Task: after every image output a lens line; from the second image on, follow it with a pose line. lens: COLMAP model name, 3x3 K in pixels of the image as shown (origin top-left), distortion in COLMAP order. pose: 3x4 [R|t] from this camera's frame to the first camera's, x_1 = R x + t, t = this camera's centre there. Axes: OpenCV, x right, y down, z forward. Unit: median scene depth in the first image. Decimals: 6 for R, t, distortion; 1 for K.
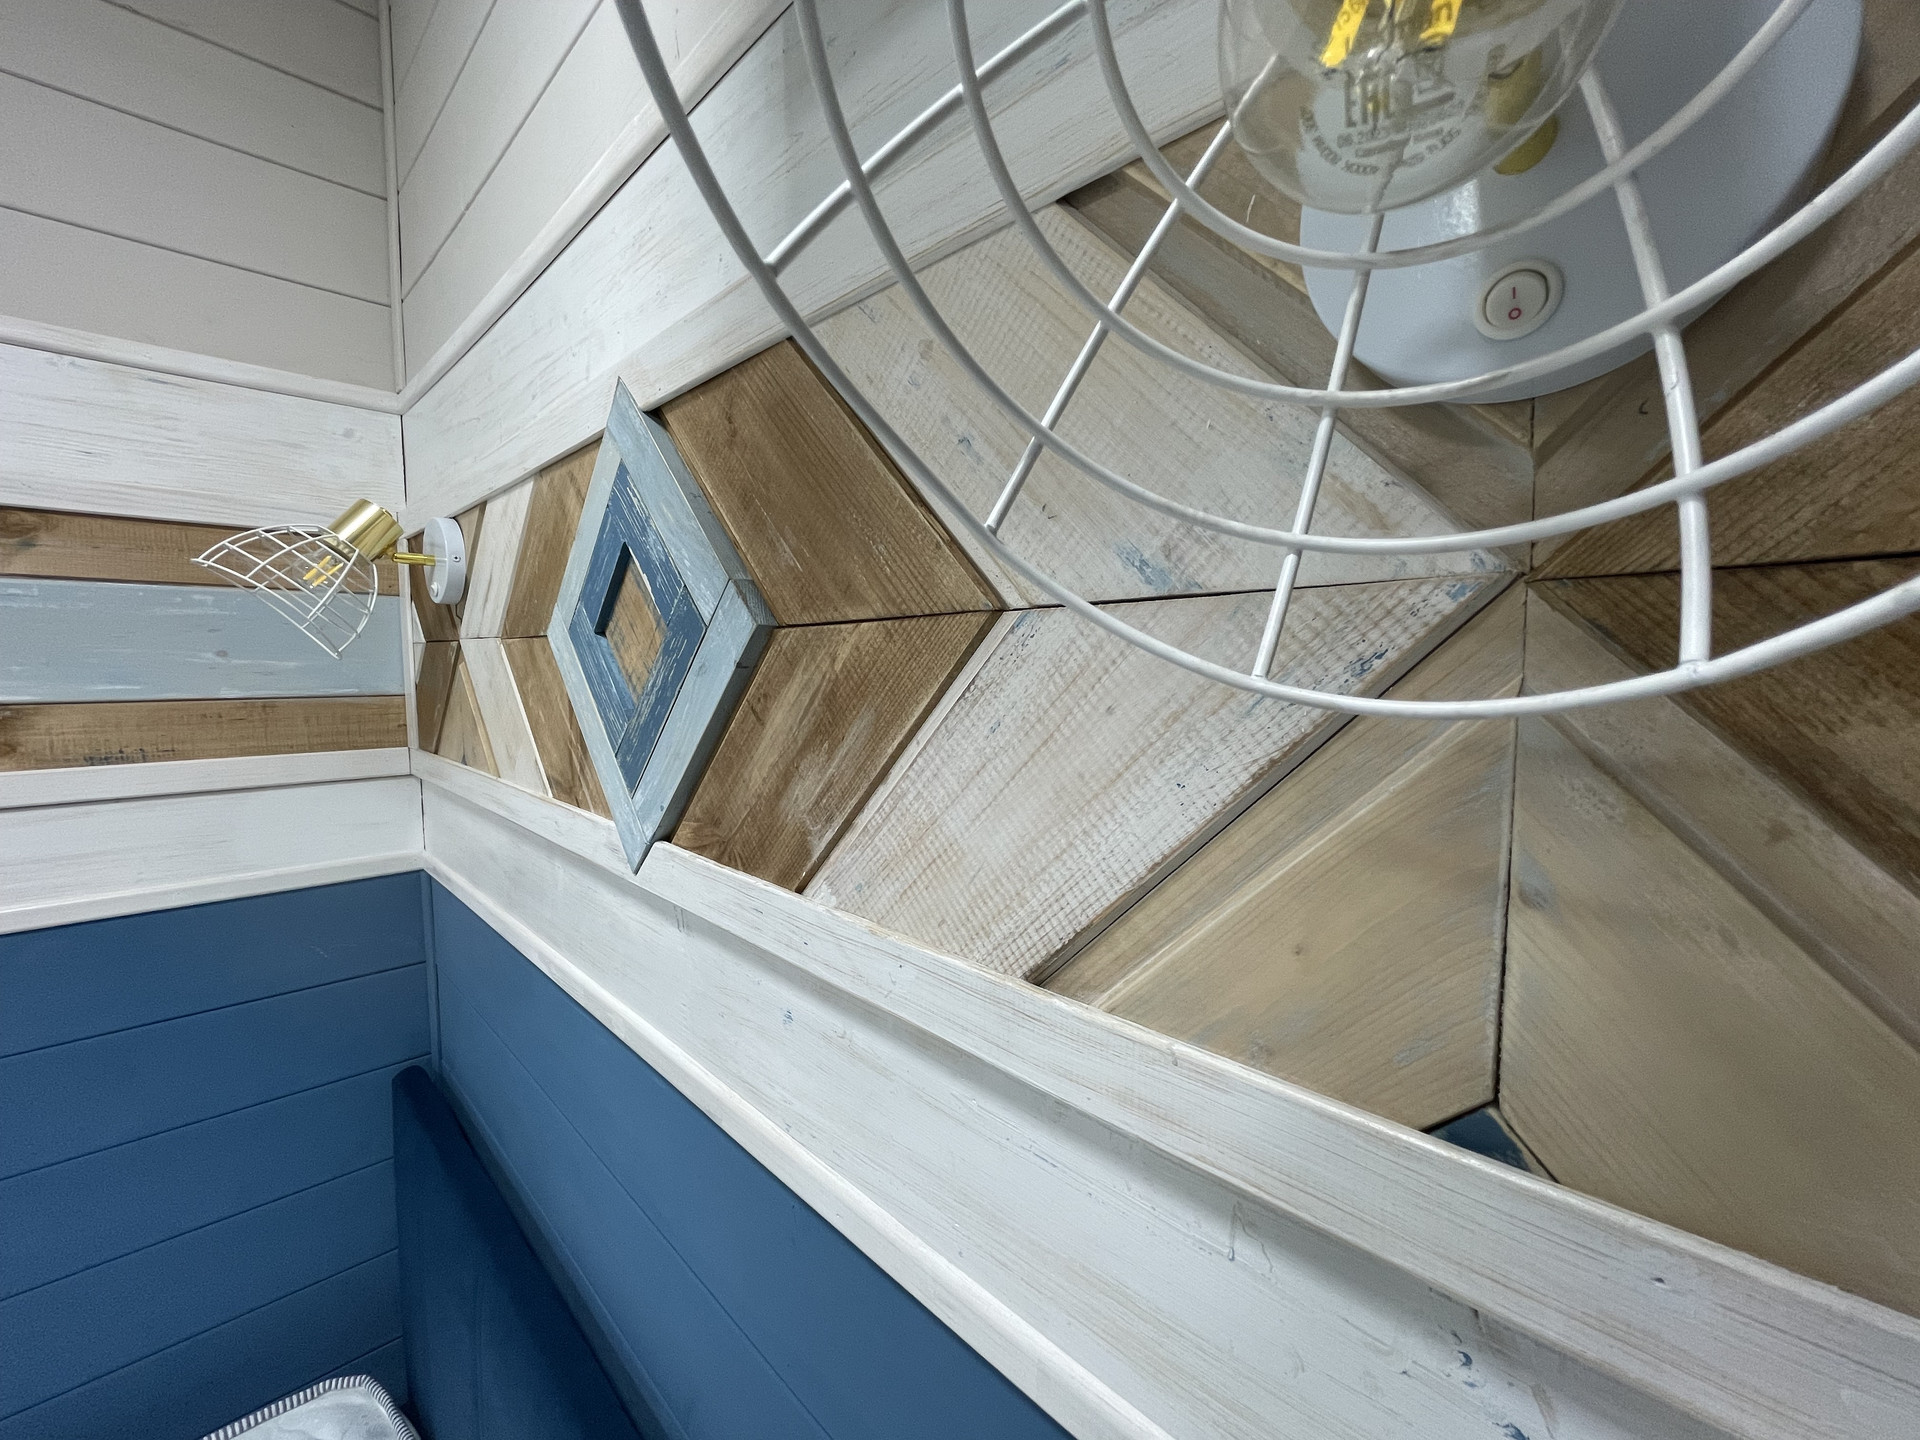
lens RADIAL K [[773.6, 0, 960.3], [0, 773.6, 721.3], [0, 0, 1]] dist [-0.003943, 0.000152]
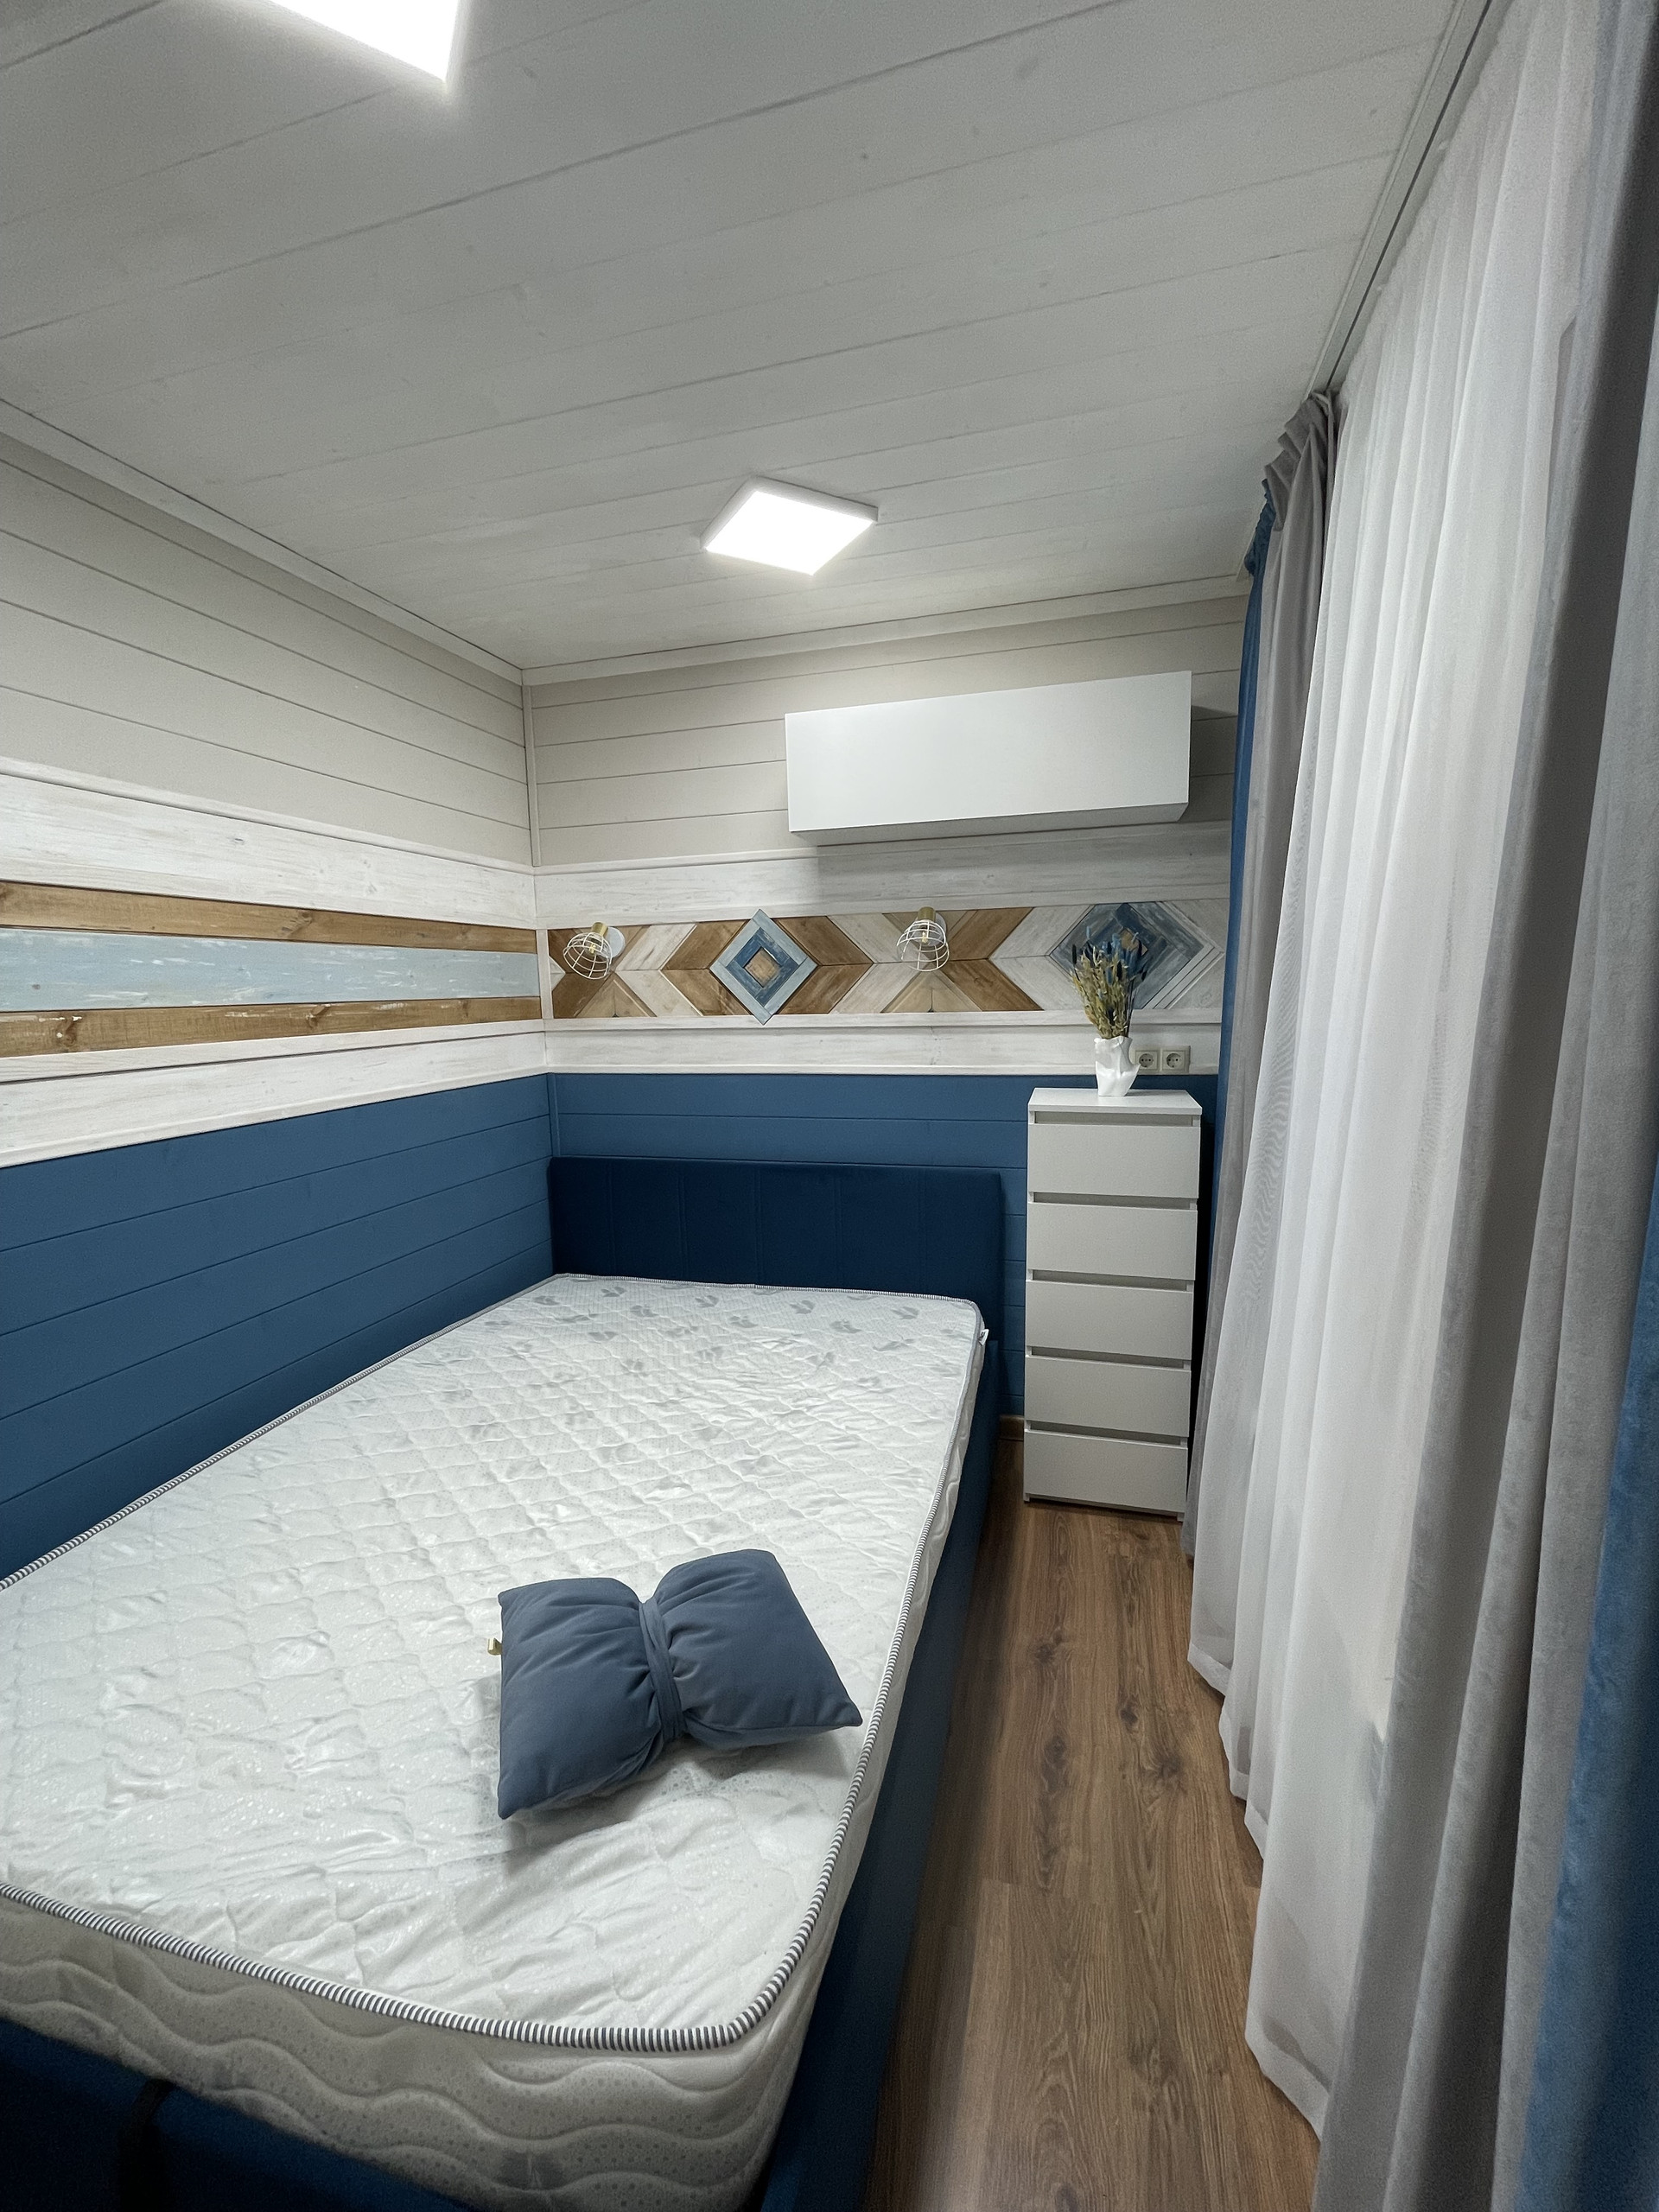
lens RADIAL K [[891.3, 0, 830.0], [0, 891.3, 1105.5], [0, 0, 1]] dist [-0.003943, 0.000152]
pose [[0.866802, -0.092053, 0.490082, -2.939936], [0.067303, 0.995417, 0.067933, 0.382309], [-0.494090, -0.025900, 0.869025, -3.977963]]
